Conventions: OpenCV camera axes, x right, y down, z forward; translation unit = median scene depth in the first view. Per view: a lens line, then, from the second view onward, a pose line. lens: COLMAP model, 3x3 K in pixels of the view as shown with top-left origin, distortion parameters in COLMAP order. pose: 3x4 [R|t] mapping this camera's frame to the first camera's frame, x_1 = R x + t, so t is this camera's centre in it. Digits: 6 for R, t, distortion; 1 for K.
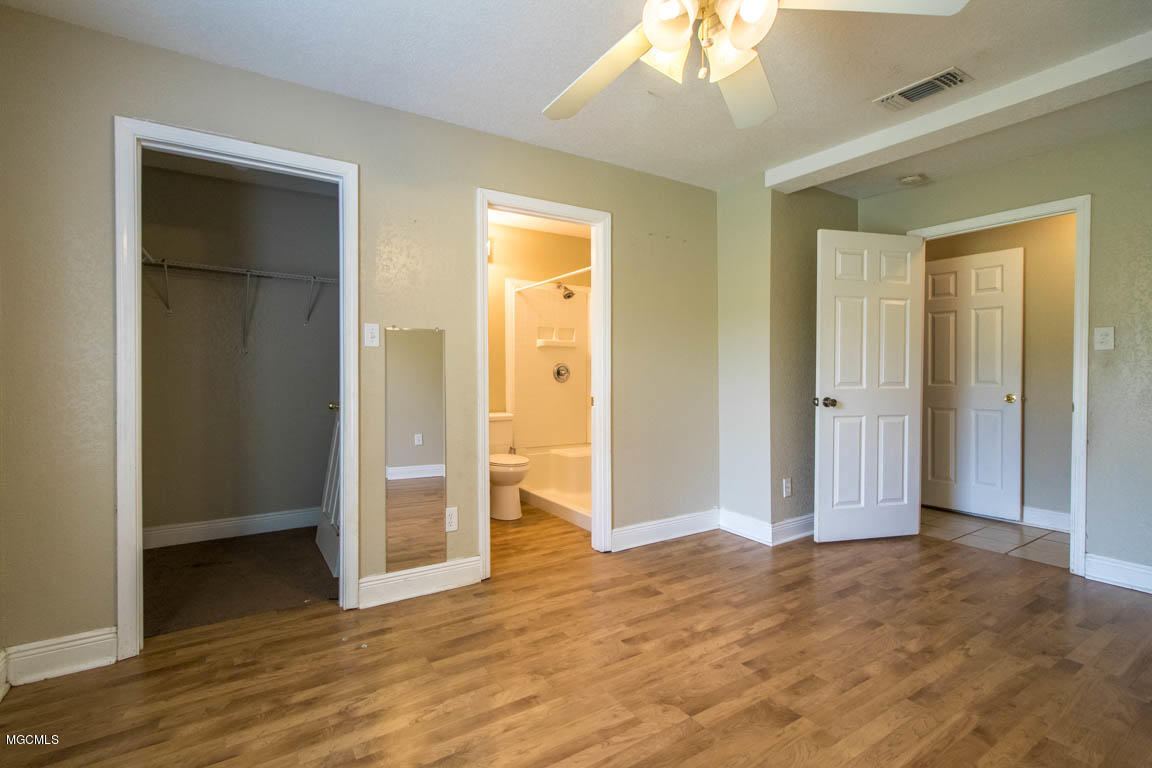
lens RADIAL K [[529.7, 0, 571.1], [0, 529.7, 375.5], [0, 0, 1]] dist [0.004089, 0.001310]
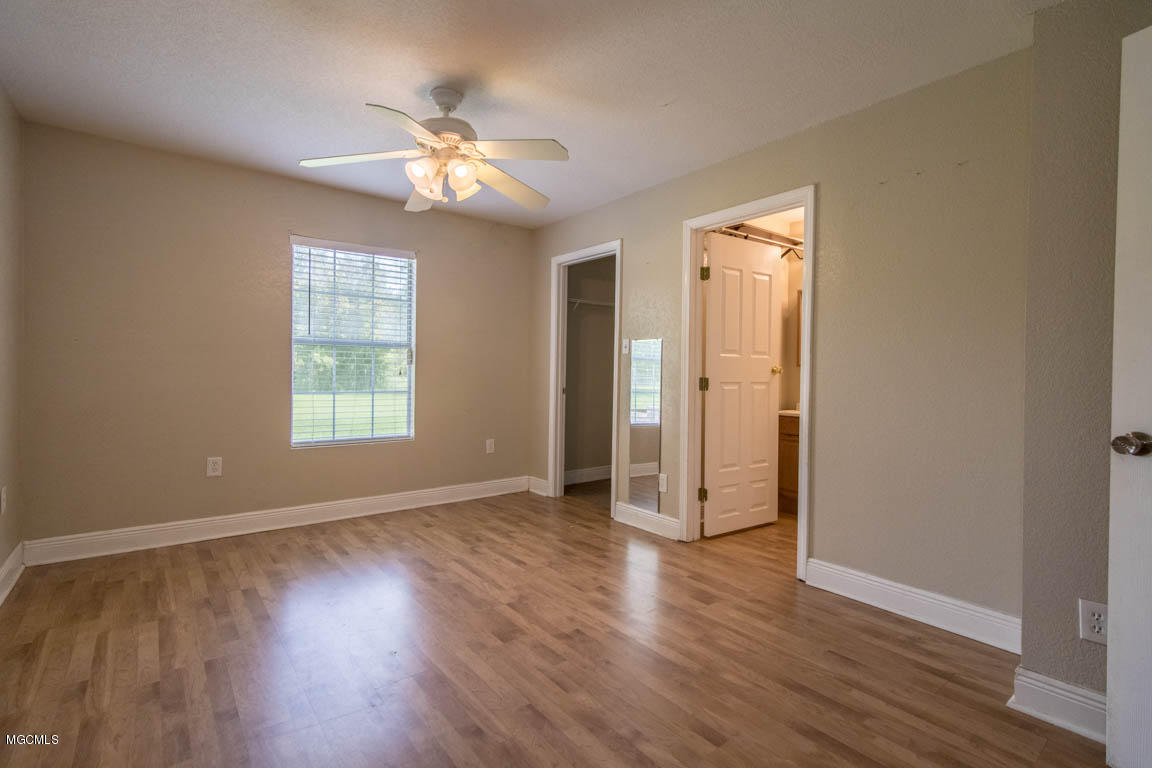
lens RADIAL K [[529.7, 0, 571.1], [0, 529.7, 375.5], [0, 0, 1]] dist [0.004089, 0.001310]
pose [[0.102953, 0.006792, -0.994663, 1.071555], [-0.017215, 0.999839, 0.005045, 0.002842], [0.994537, 0.016604, 0.103053, 0.647163]]
